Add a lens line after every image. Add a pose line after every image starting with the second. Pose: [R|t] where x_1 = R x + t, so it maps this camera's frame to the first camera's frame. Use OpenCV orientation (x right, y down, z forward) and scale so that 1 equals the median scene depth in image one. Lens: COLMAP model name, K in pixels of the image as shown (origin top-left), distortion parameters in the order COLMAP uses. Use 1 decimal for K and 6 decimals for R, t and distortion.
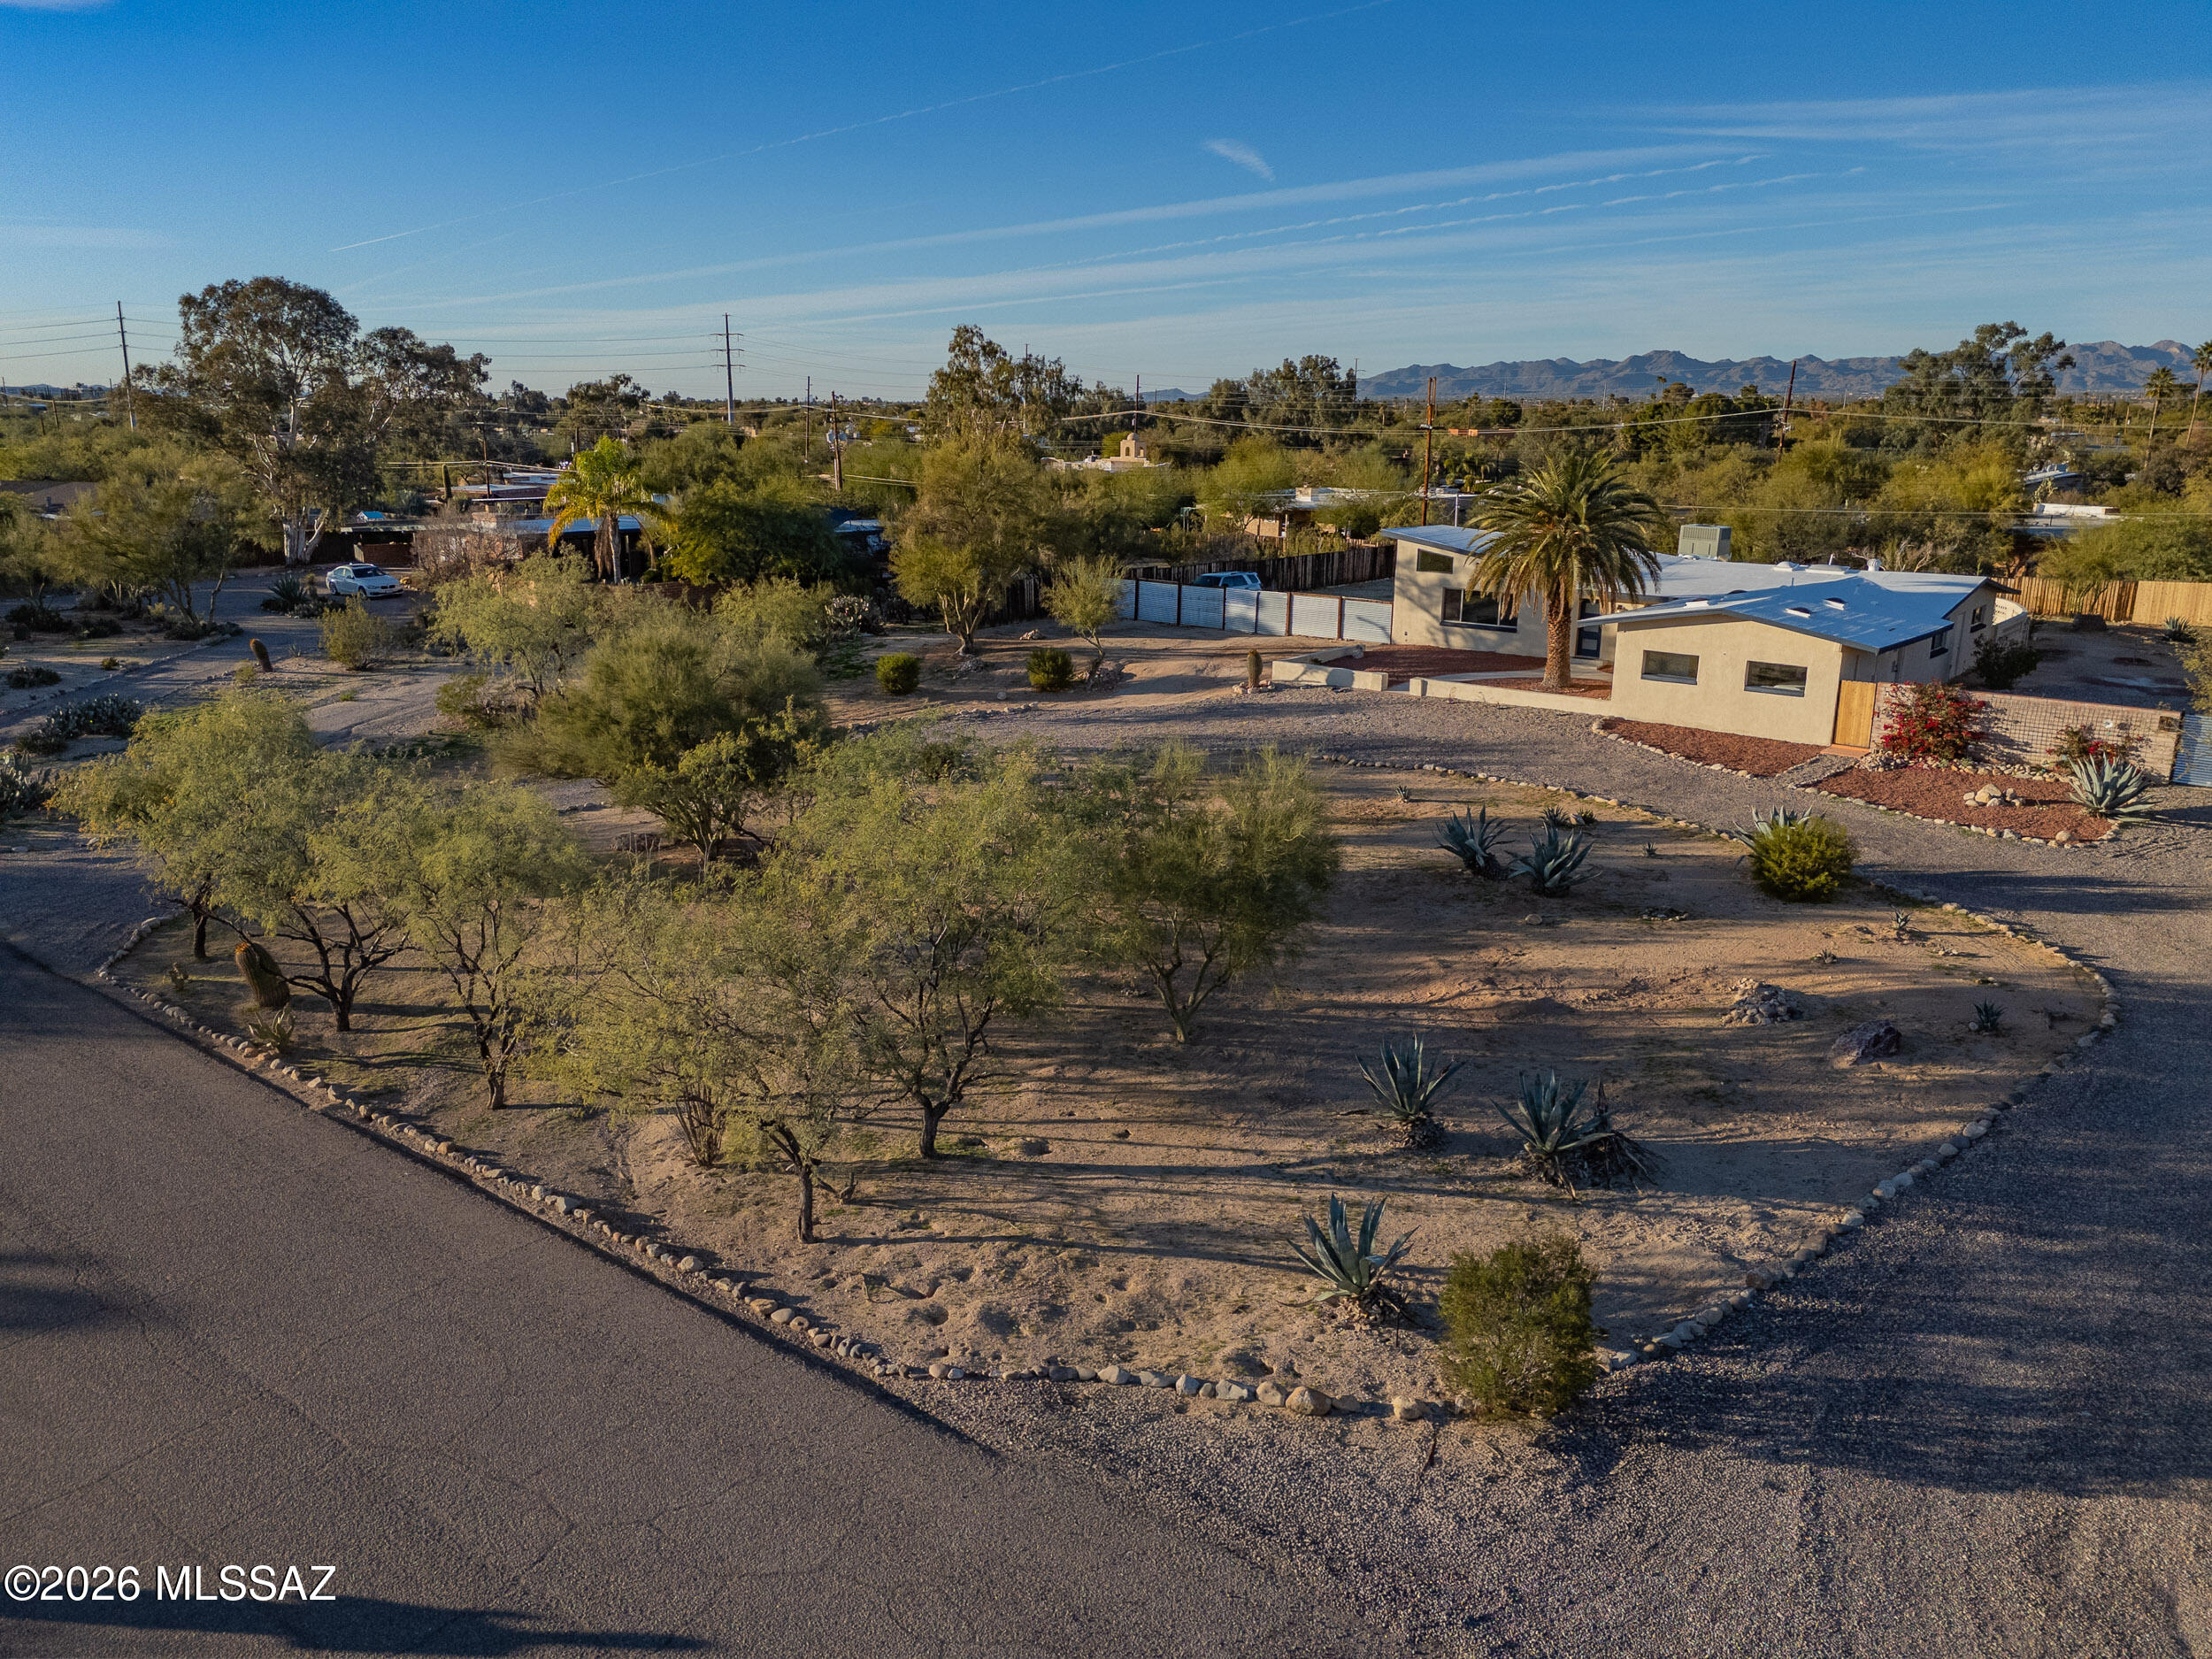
lens RADIAL K [[1562.9, 0, 1149.9], [0, 1562.9, 834.4], [0, 0, 1]] dist [0.177510, -0.231209]
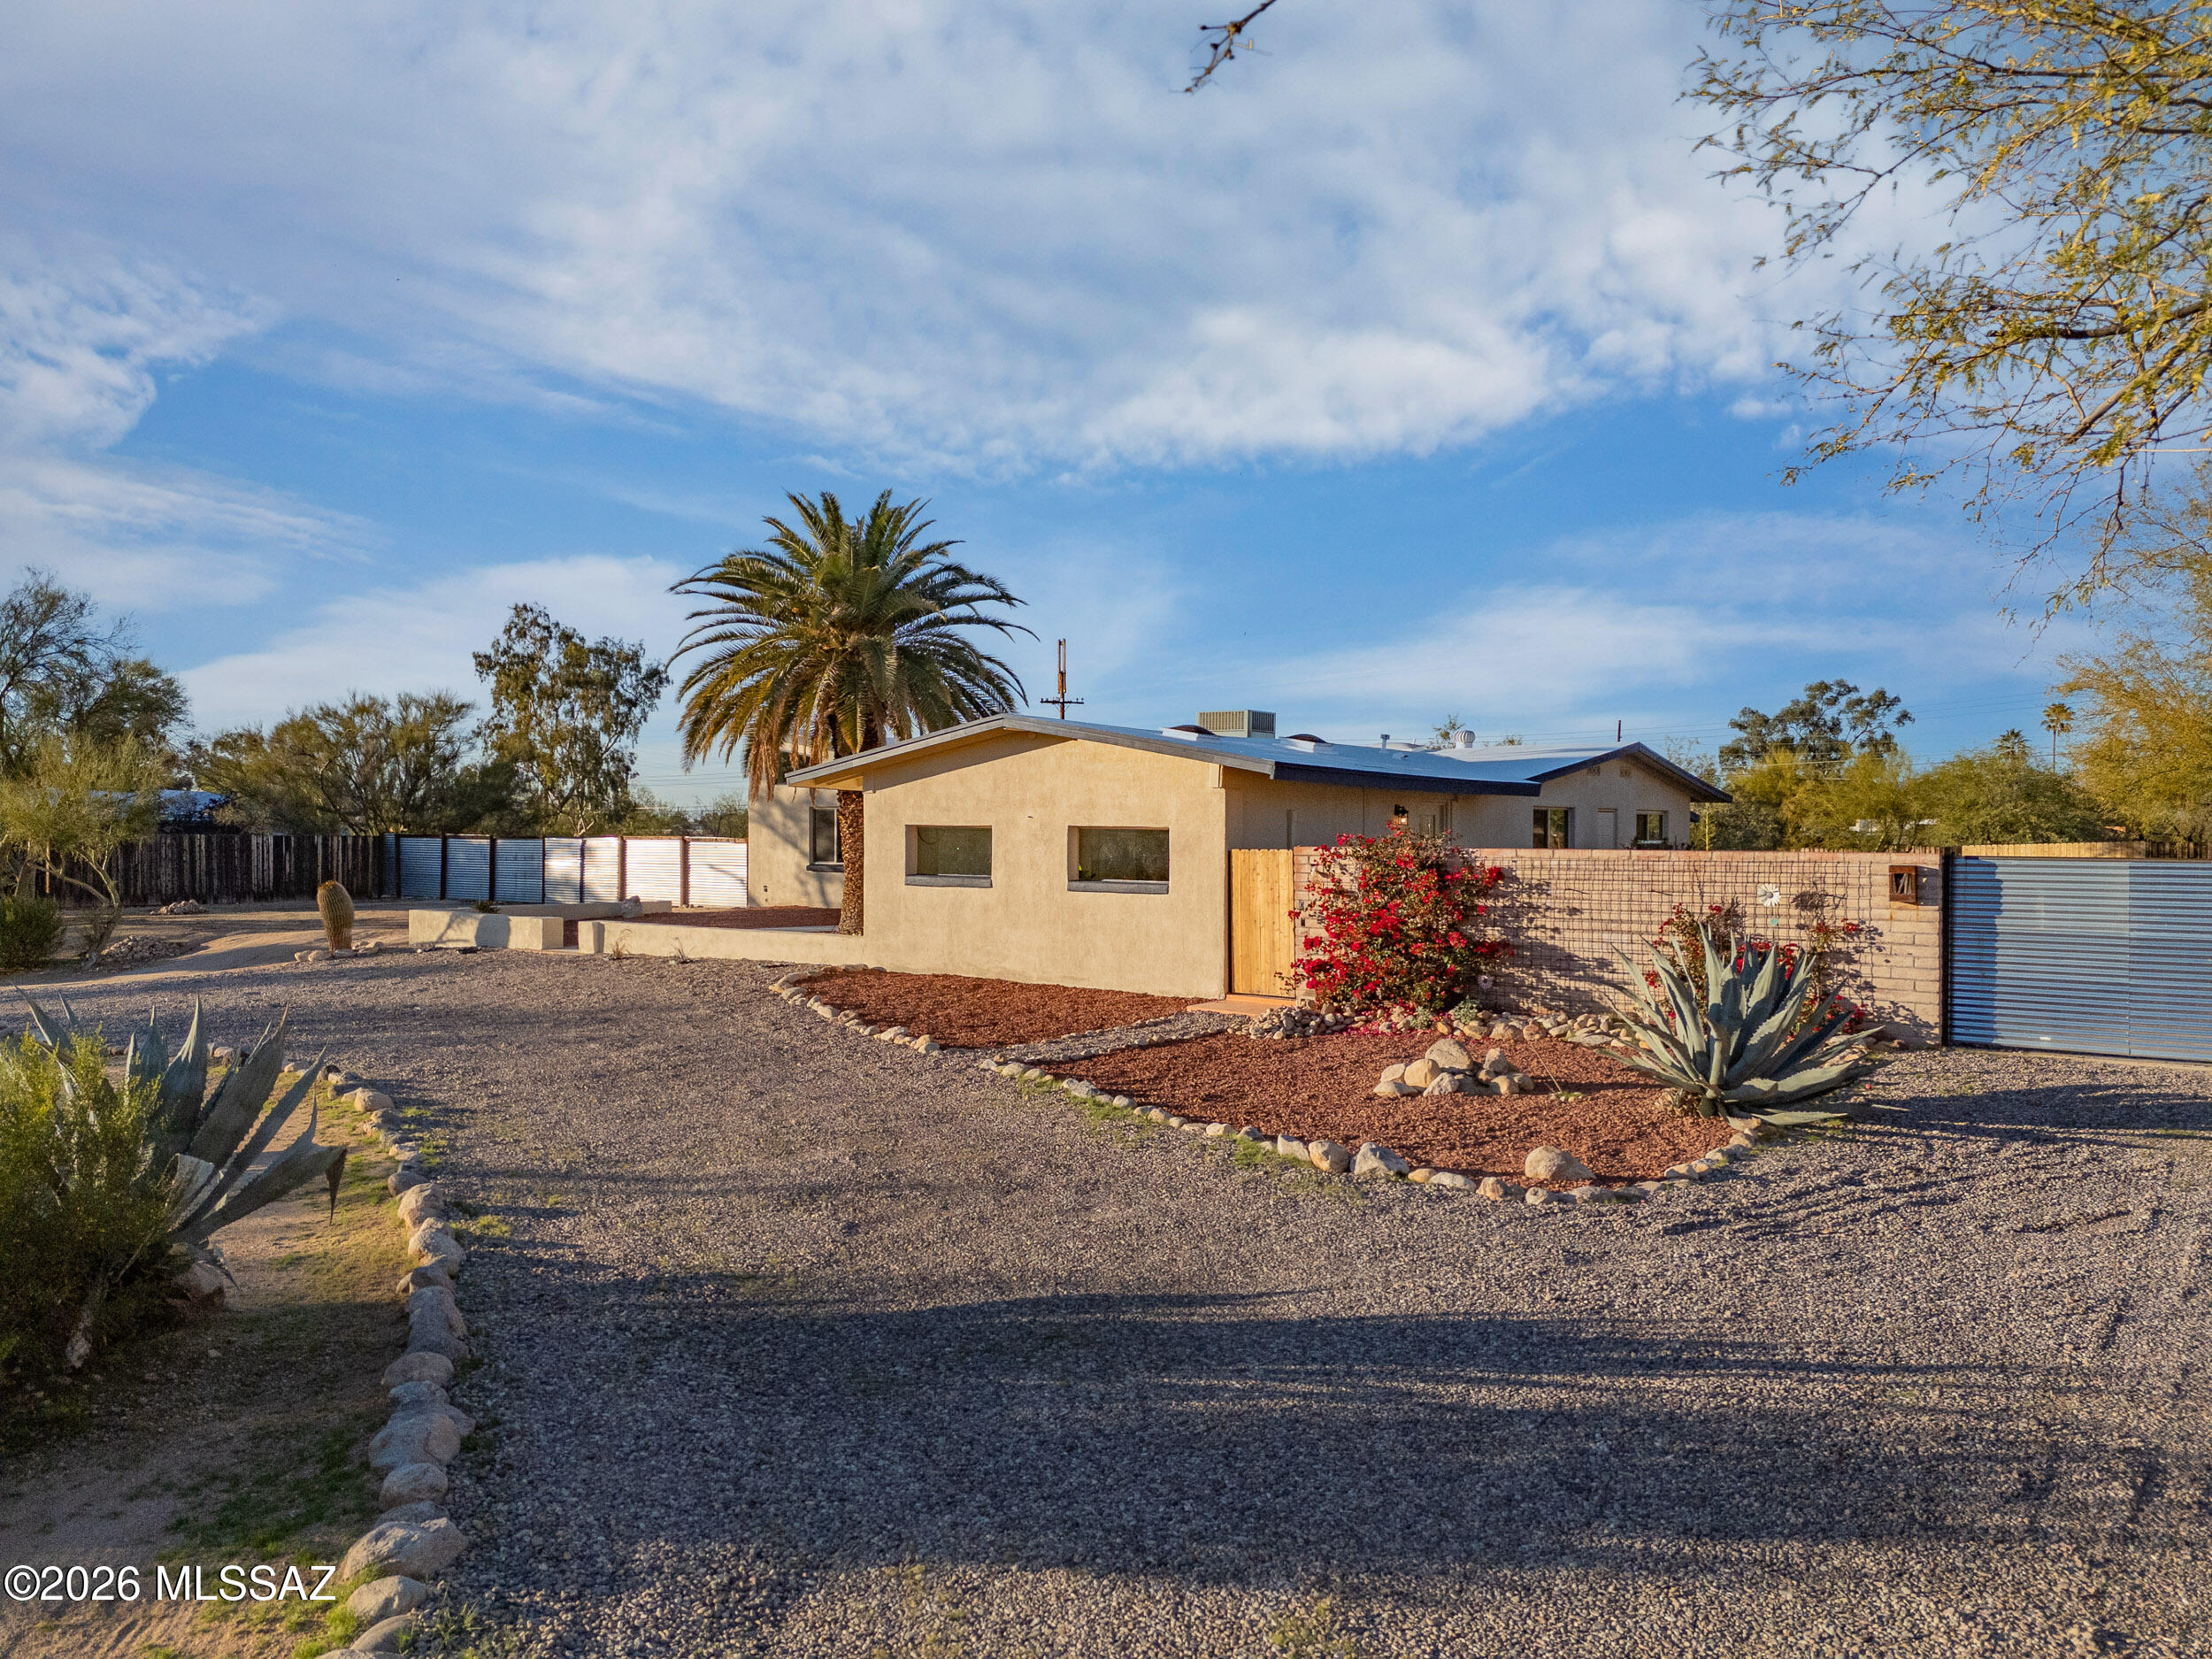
lens RADIAL K [[1642.6, 0, 1106.0], [0, 1642.6, 829.5], [0, 0, 1]] dist [0.052398, -0.037277]
pose [[0.999275, -0.009793, 0.036791, 0.382121], [0.018694, 0.968049, -0.250063, 0.012535], [-0.033166, 0.250570, 0.967530, 0.560620]]
